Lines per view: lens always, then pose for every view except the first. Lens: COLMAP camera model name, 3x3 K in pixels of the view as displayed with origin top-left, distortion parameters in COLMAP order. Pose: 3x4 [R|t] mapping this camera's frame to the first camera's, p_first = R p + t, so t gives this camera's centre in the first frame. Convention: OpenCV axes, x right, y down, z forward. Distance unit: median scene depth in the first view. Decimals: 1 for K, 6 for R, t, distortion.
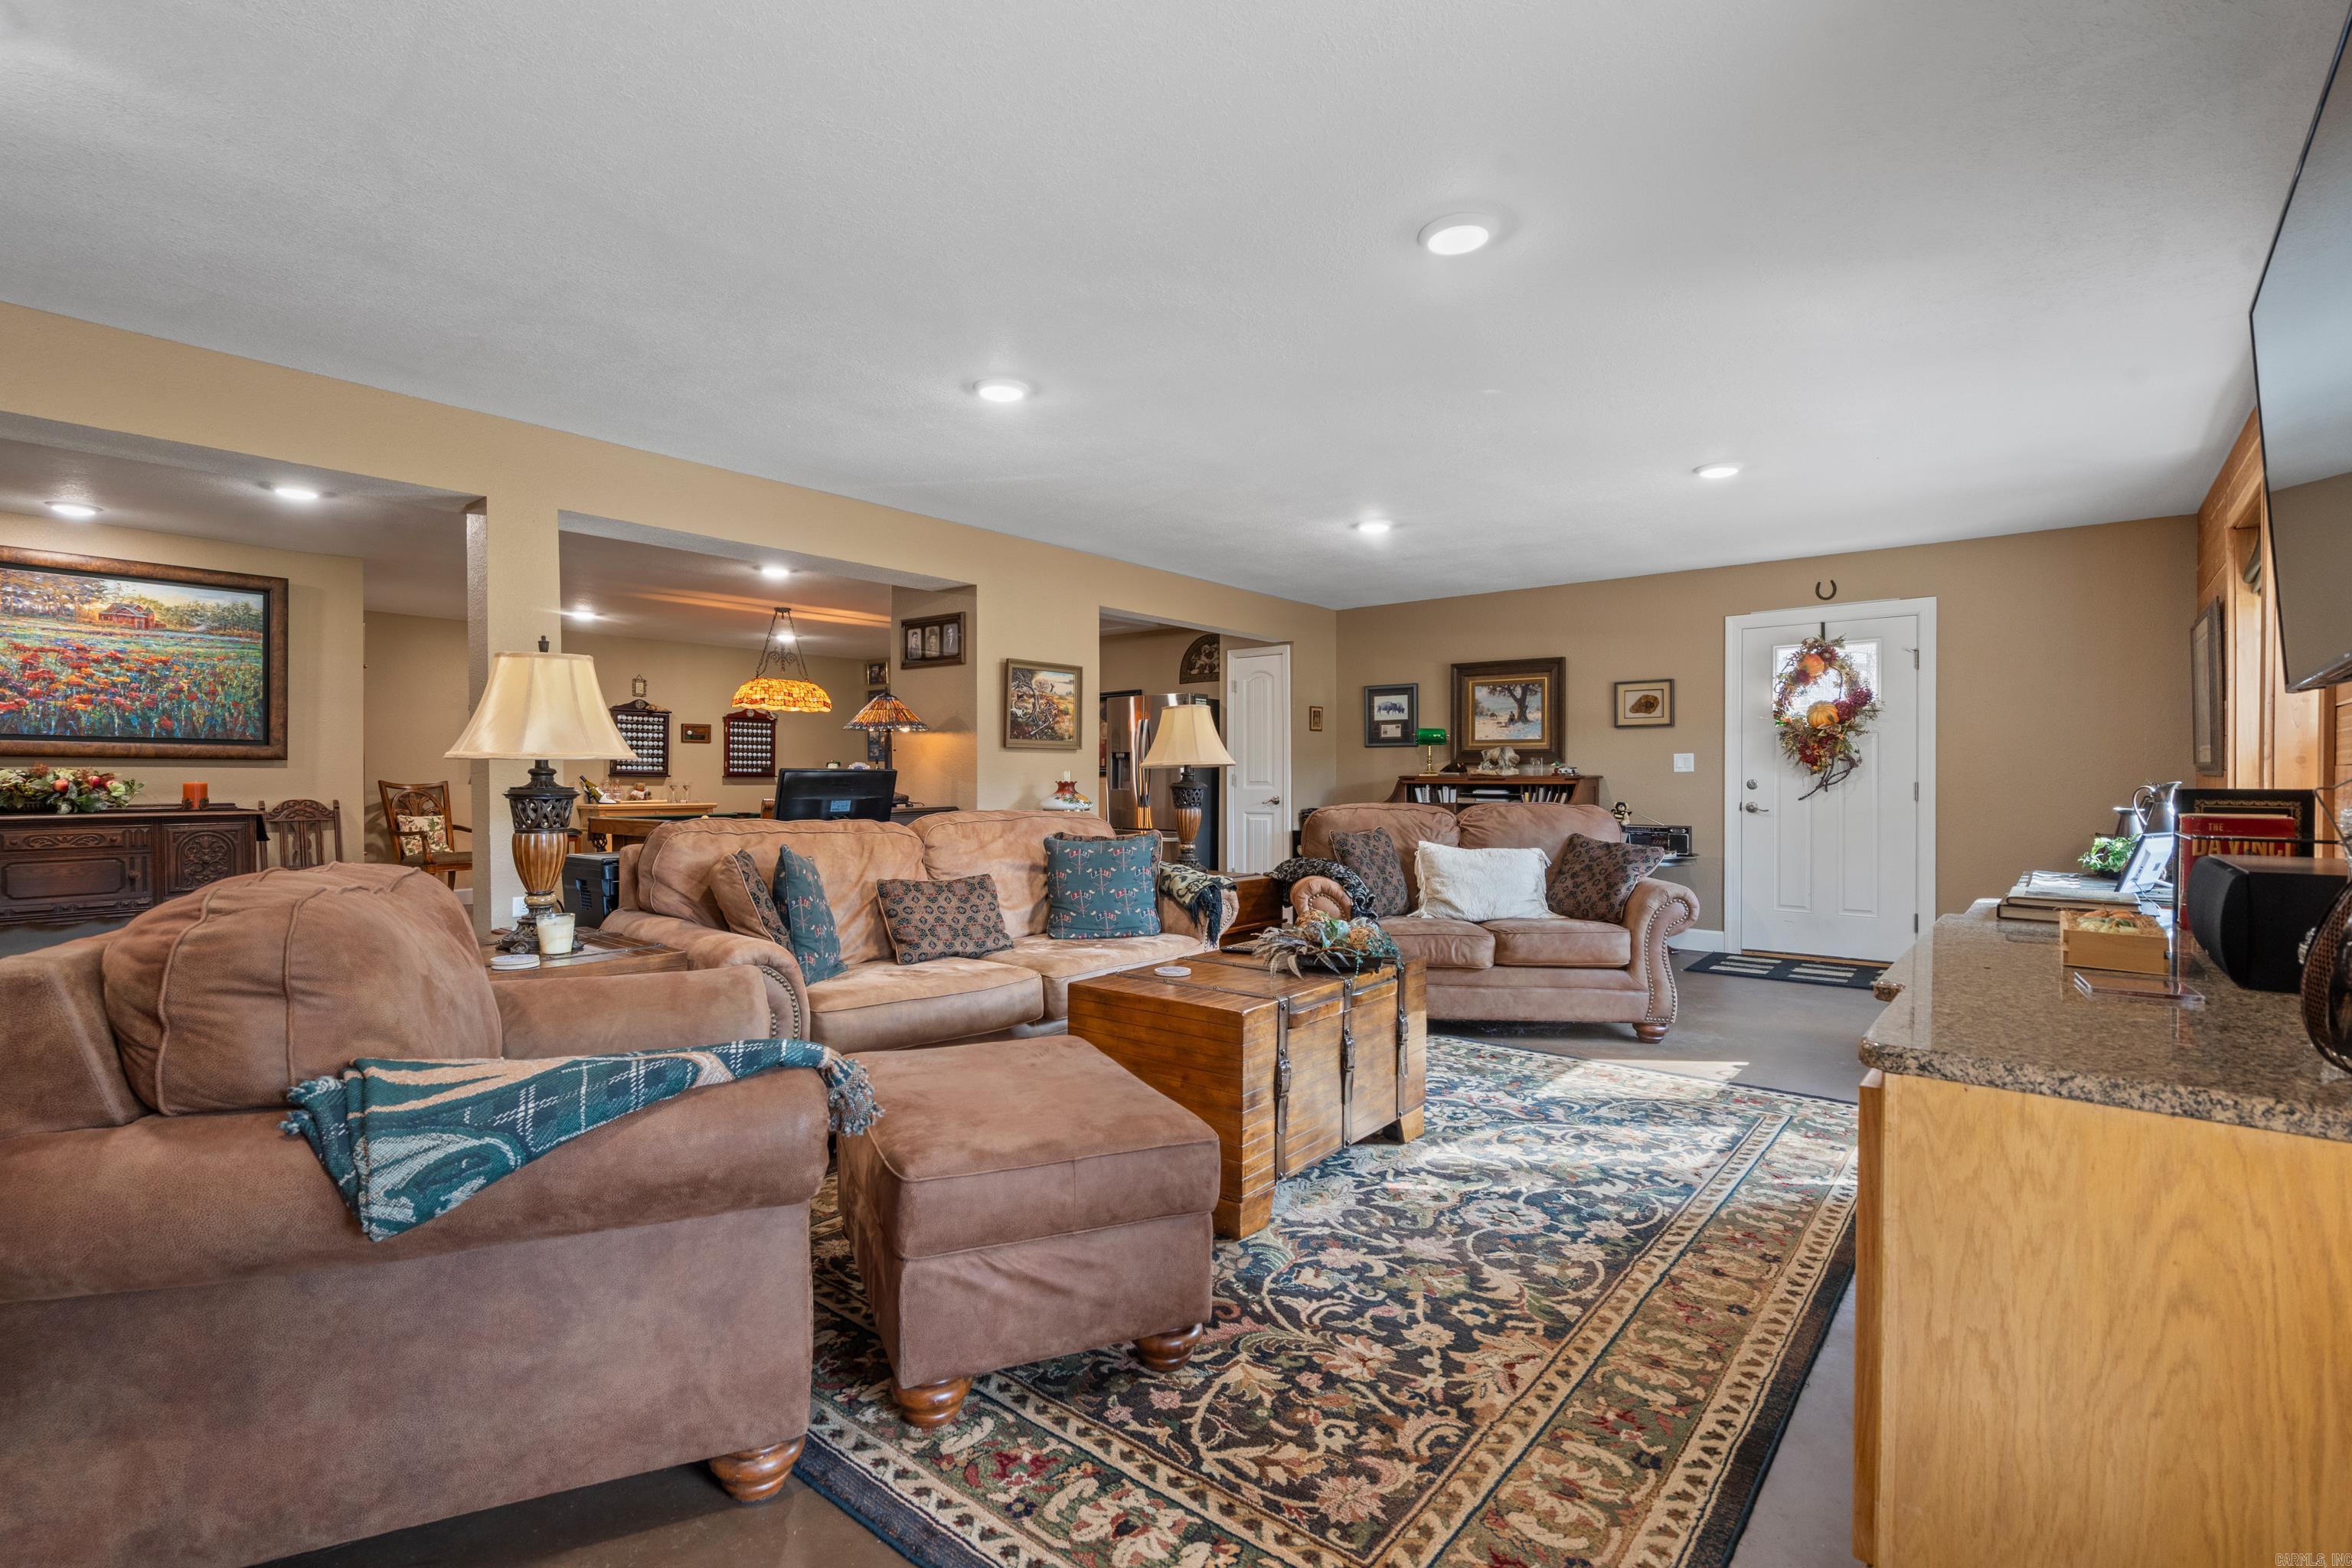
lens RADIAL K [[1072.9, 0, 1173.1], [0, 1072.9, 781.6], [0, 0, 1]] dist [-0.004935, 0.003382]
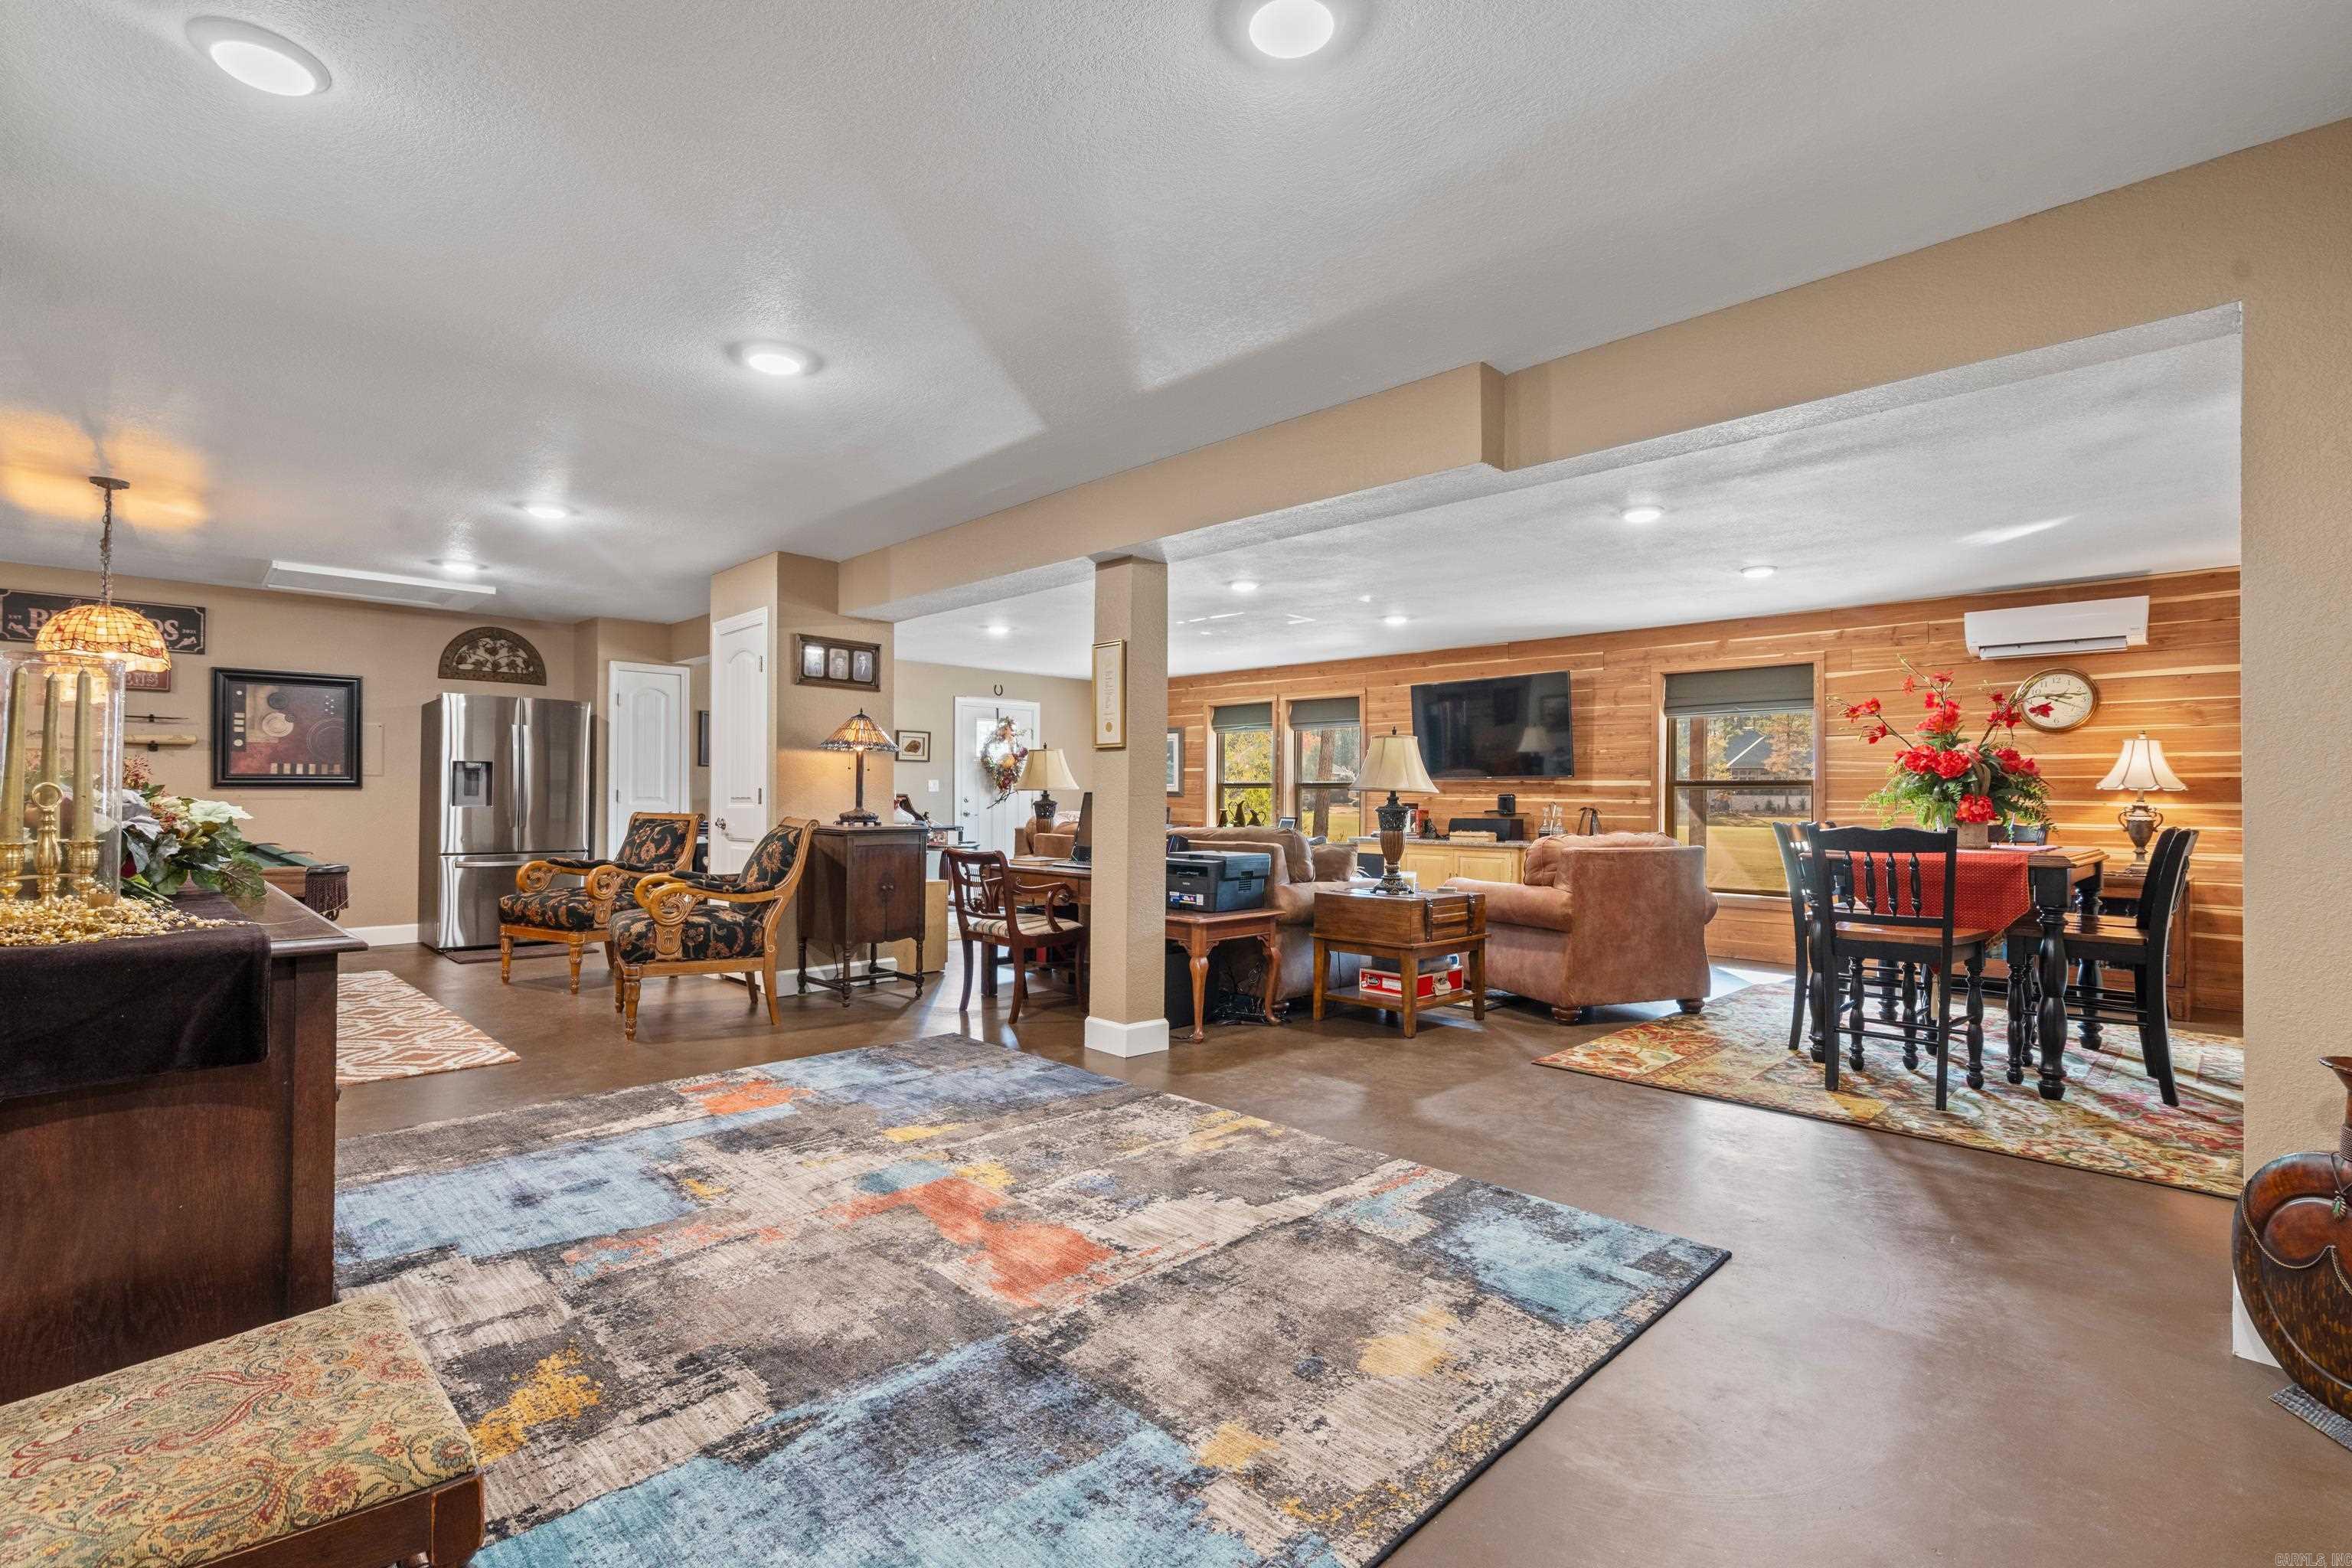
lens RADIAL K [[1072.9, 0, 1173.2], [0, 1072.9, 789.7], [0, 0, 1]] dist [-0.004935, 0.003382]
pose [[0.089736, 0.005656, 0.995949, -1.108497], [-0.003631, 0.999979, -0.005352, -0.005236], [-0.995959, -0.003136, 0.089755, 0.541908]]
